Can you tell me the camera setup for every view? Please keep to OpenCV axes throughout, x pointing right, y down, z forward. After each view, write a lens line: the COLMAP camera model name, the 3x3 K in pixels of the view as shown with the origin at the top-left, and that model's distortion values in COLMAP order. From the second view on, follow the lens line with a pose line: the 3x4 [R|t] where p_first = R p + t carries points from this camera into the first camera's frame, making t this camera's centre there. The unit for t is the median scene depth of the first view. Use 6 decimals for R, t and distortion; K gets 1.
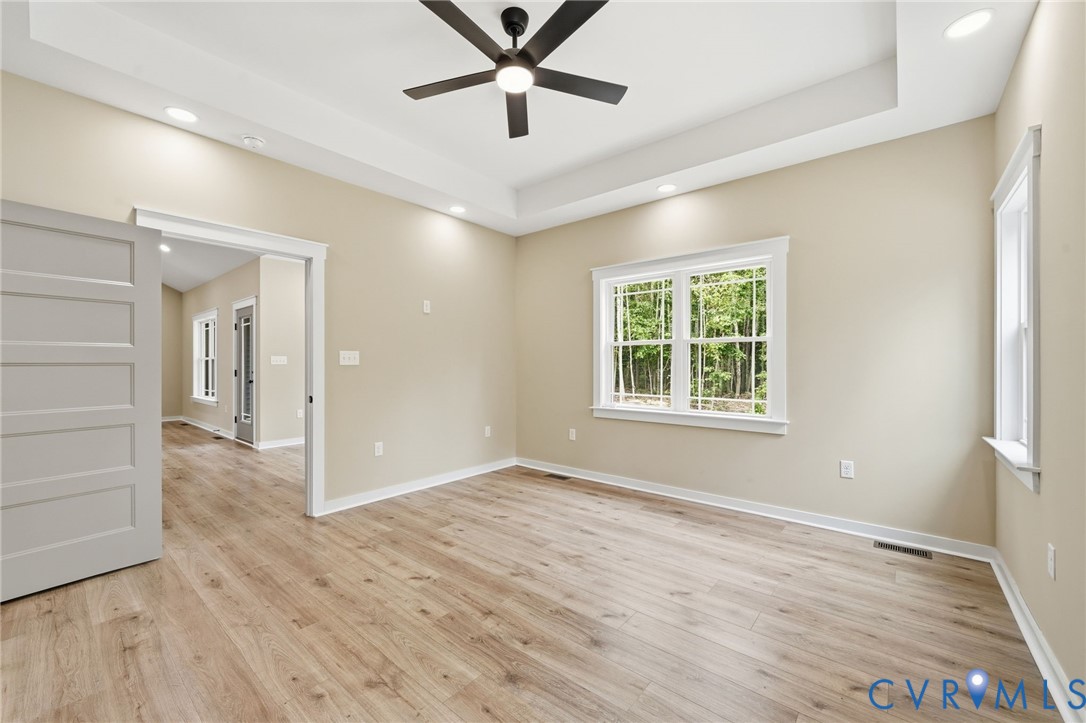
lens RADIAL K [[435.1, 0, 543.0], [0, 435.1, 361.5], [0, 0, 1]] dist [-0.001399, -0.000026]
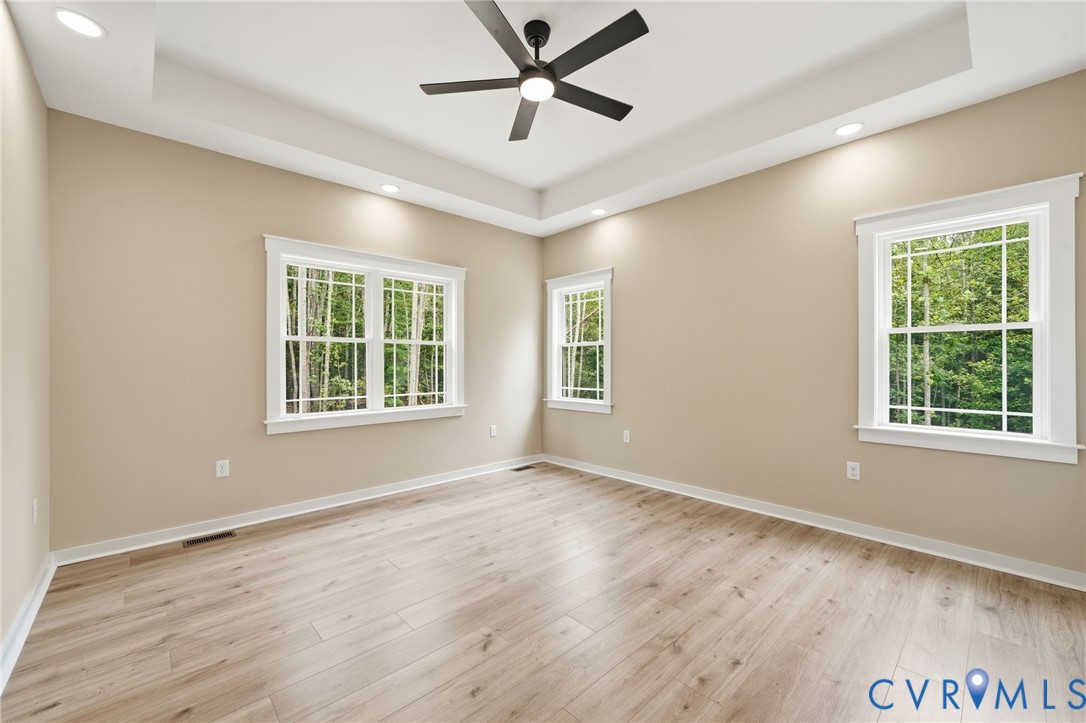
lens RADIAL K [[435.1, 0, 543.0], [0, 435.1, 361.5], [0, 0, 1]] dist [-0.001399, -0.000026]
pose [[0.117060, 0.002023, 0.993123, -0.776094], [-0.001512, 0.999997, -0.001859, 0.003359], [-0.993124, -0.001284, 0.117063, 0.610539]]
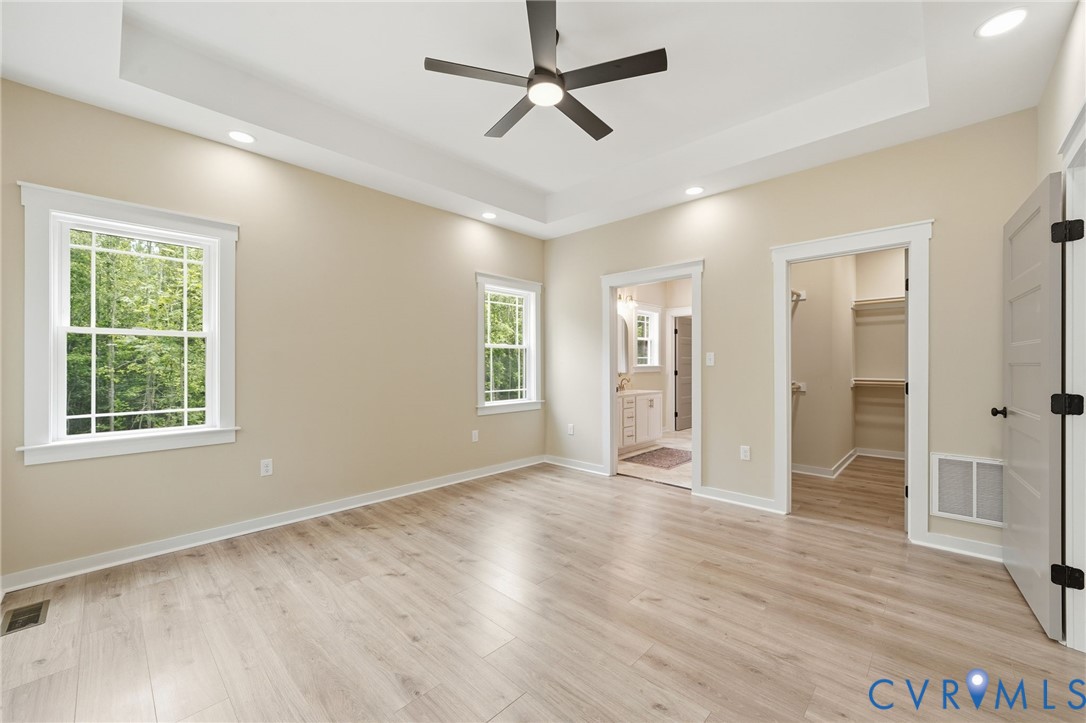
lens RADIAL K [[427.1, 0, 543.0], [0, 427.1, 361.5], [0, 0, 1]] dist [-0.001181, -0.000162]
pose [[-0.997866, 0.003115, 0.065216, -0.088228], [0.002517, 0.999954, -0.009239, 0.005264], [-0.065242, -0.009056, -0.997828, 1.432736]]
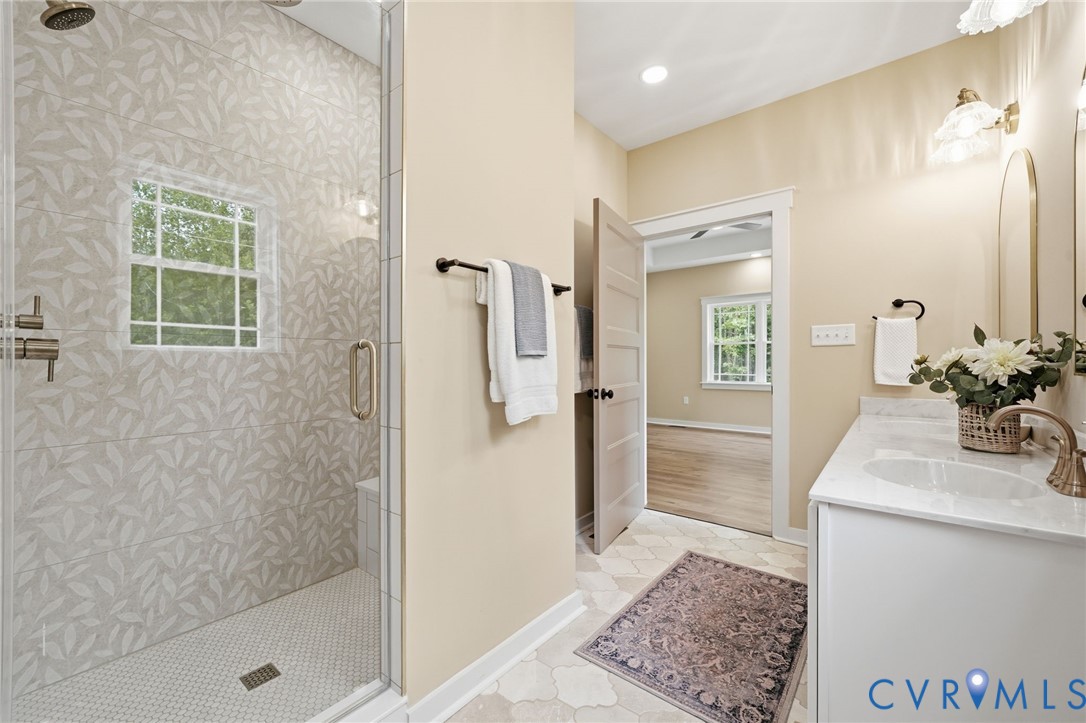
lens RADIAL K [[435.1, 0, 543.0], [0, 435.1, 361.5], [0, 0, 1]] dist [-0.001399, -0.000026]
pose [[0.999994, -0.003341, -0.000232, -0.652113], [0.003341, 0.999994, -0.000111, 0.033488], [0.000232, 0.000110, 1.000000, -0.855349]]
